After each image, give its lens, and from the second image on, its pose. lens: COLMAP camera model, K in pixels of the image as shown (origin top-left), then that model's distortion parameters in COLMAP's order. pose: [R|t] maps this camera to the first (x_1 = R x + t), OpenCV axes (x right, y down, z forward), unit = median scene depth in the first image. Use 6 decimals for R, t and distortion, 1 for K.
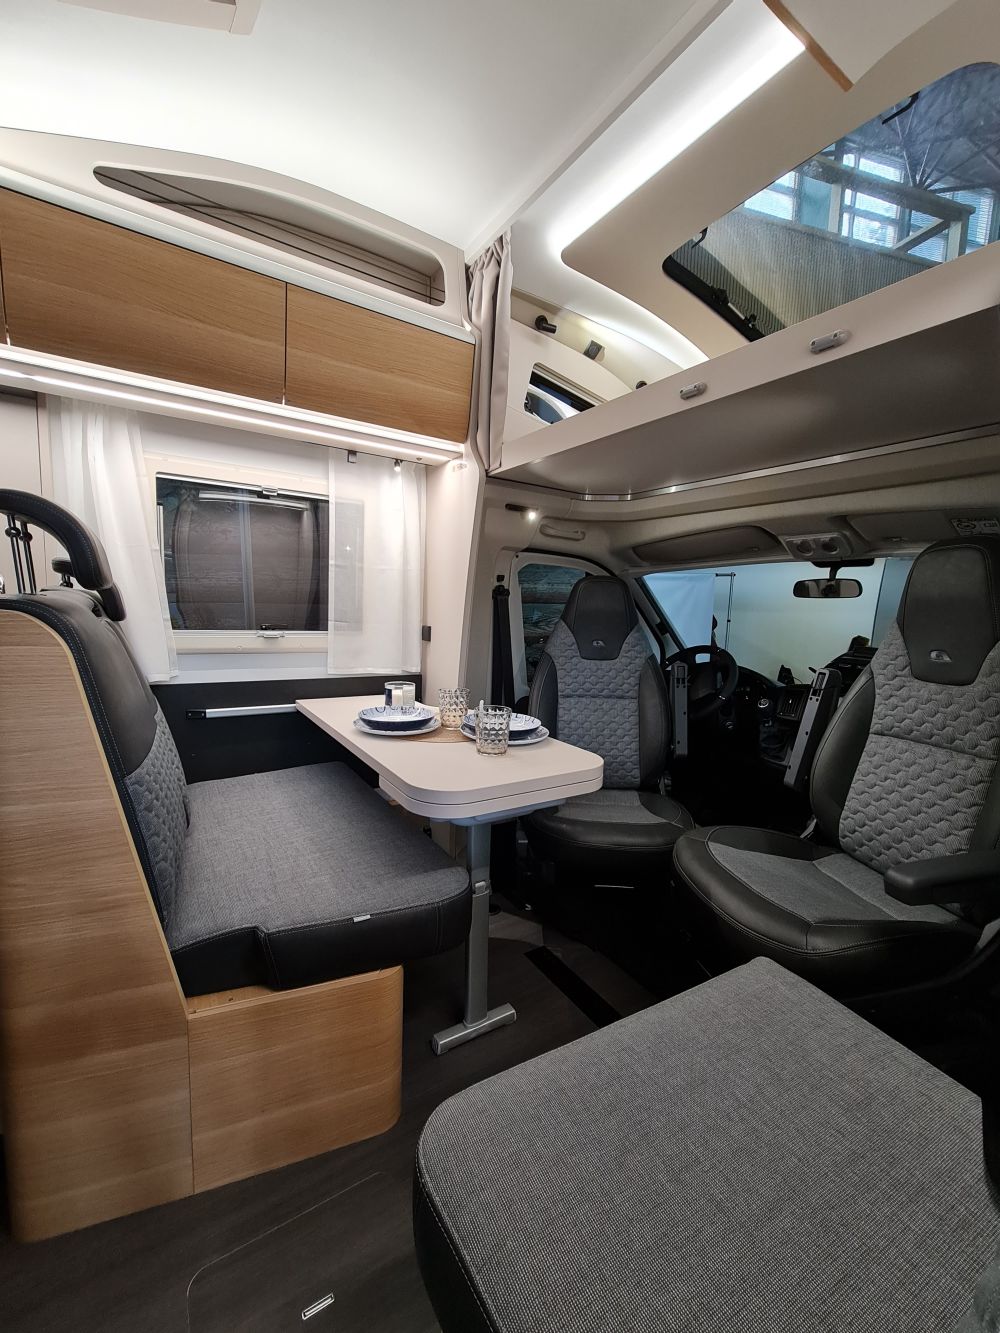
lens RADIAL K [[545.2, 0, 495.5], [0, 545.2, 663.3], [0, 0, 1]] dist [-0.002832, 0.000239]
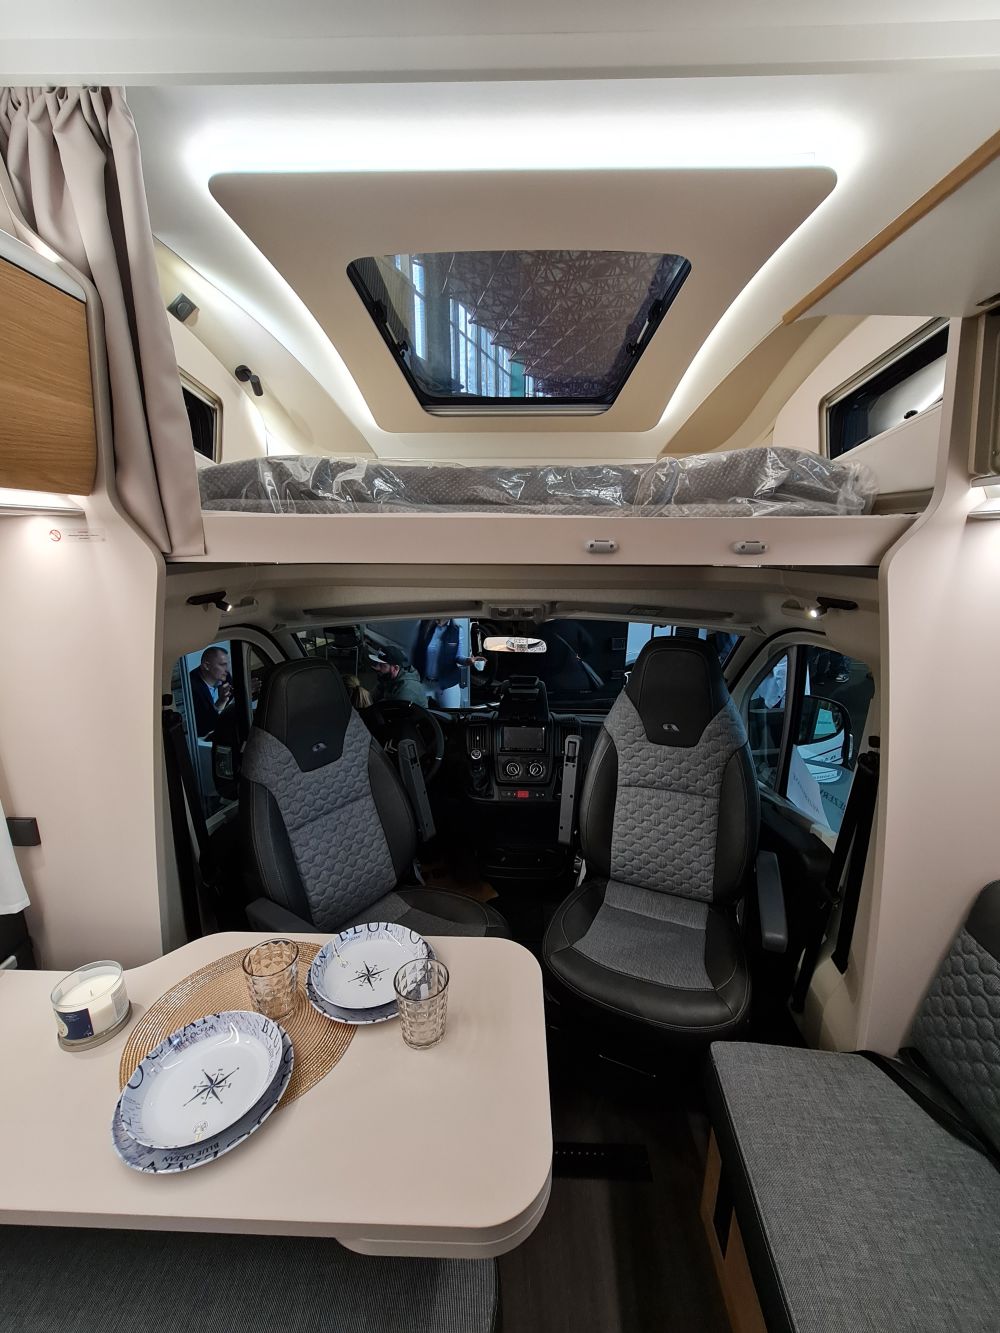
lens RADIAL K [[545.2, 0, 497.1], [0, 545.2, 669.5], [0, 0, 1]] dist [-0.002832, 0.000239]
pose [[0.562114, -0.232595, 0.793679, -0.304955], [0.112944, 0.972238, 0.204933, -0.319944], [-0.819312, -0.025554, 0.572779, 0.397985]]
